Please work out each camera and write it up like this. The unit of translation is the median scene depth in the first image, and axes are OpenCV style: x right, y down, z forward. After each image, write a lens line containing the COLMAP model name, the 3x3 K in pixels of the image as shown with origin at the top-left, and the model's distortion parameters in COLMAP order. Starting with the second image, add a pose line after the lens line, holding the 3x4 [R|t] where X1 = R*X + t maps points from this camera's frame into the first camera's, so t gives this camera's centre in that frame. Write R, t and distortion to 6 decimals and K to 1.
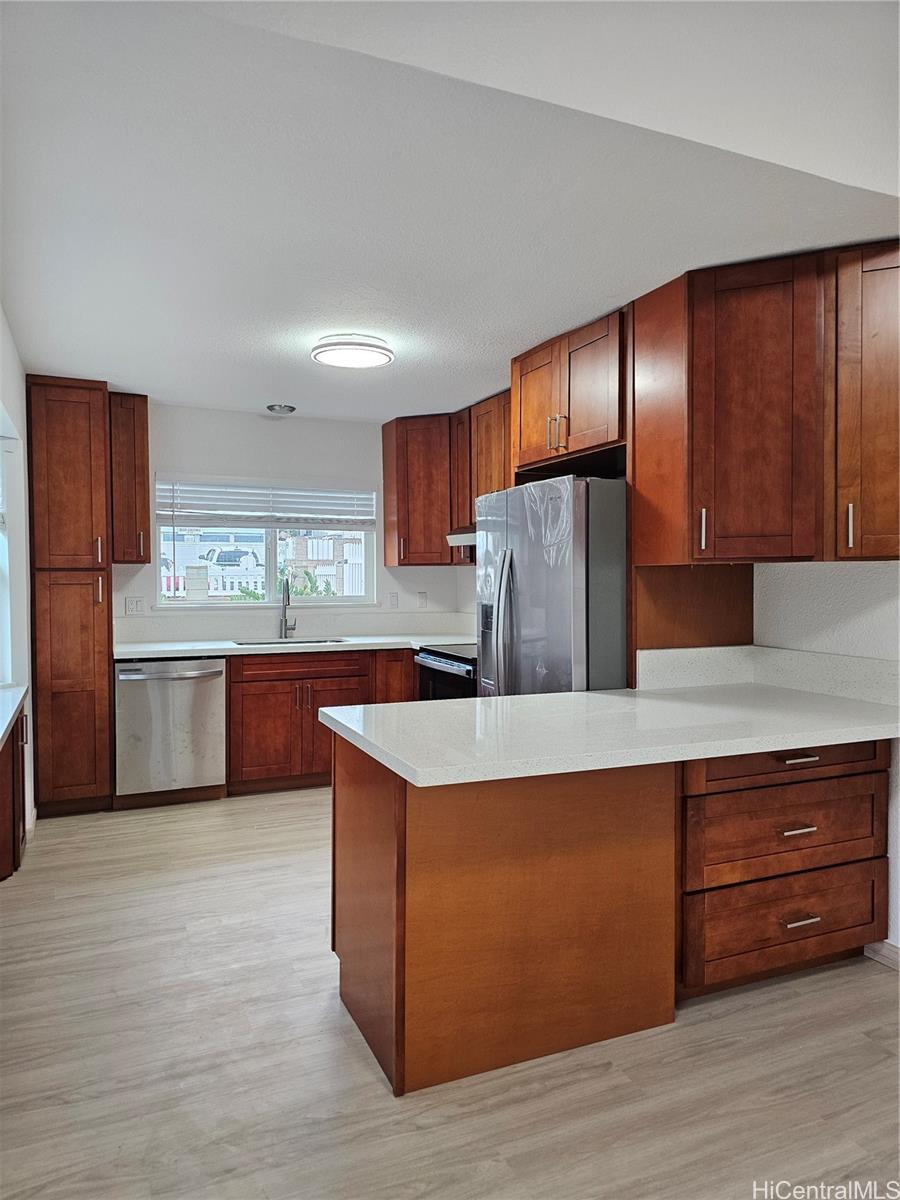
lens RADIAL K [[808.0, 0, 431.0], [0, 808.0, 593.4], [0, 0, 1]] dist [0.055212, -0.023256]
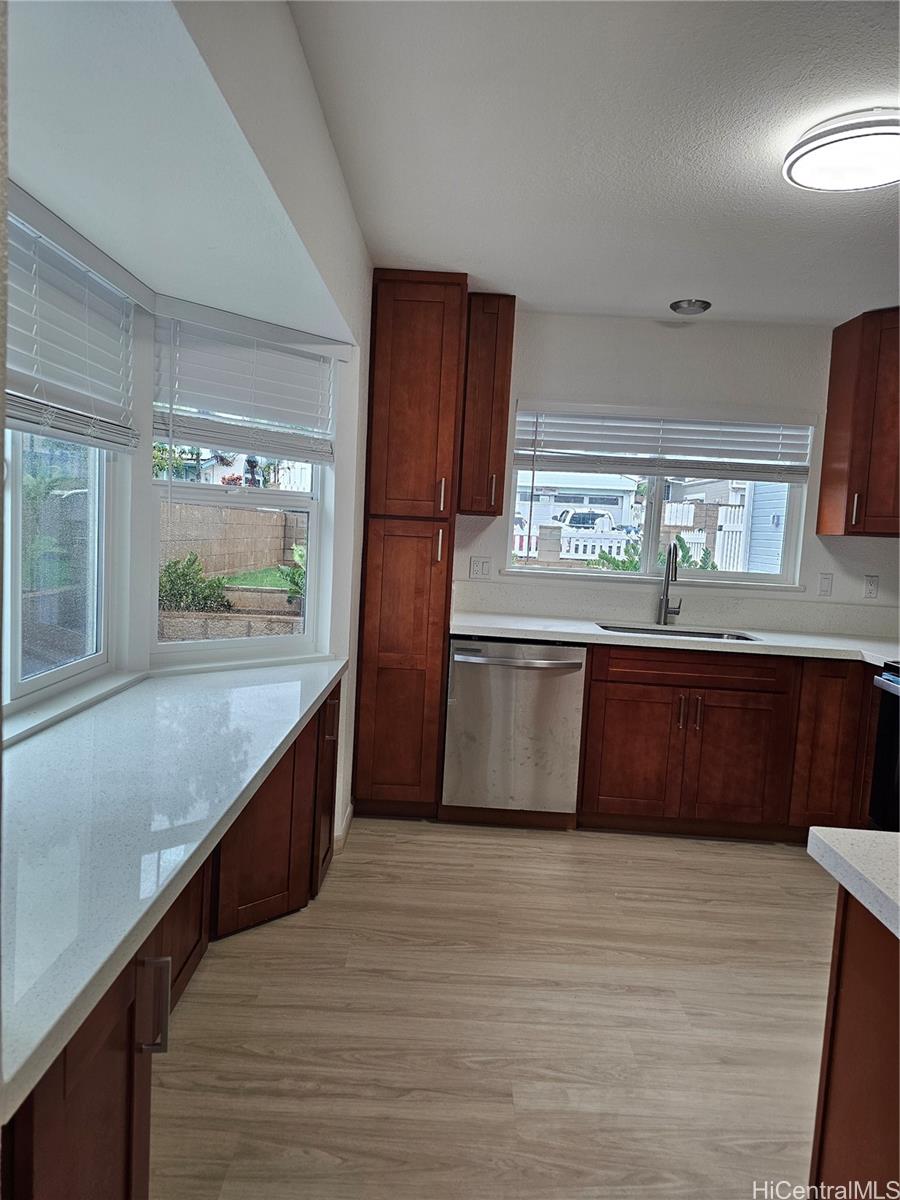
lens RADIAL K [[808.0, 0, 447.2], [0, 808.0, 610.7], [0, 0, 1]] dist [0.055212, -0.023256]
pose [[0.917873, 0.090816, -0.386345, -0.088873], [-0.065719, 0.994808, 0.077710, -0.002565], [0.391396, -0.045937, 0.919075, 0.273877]]
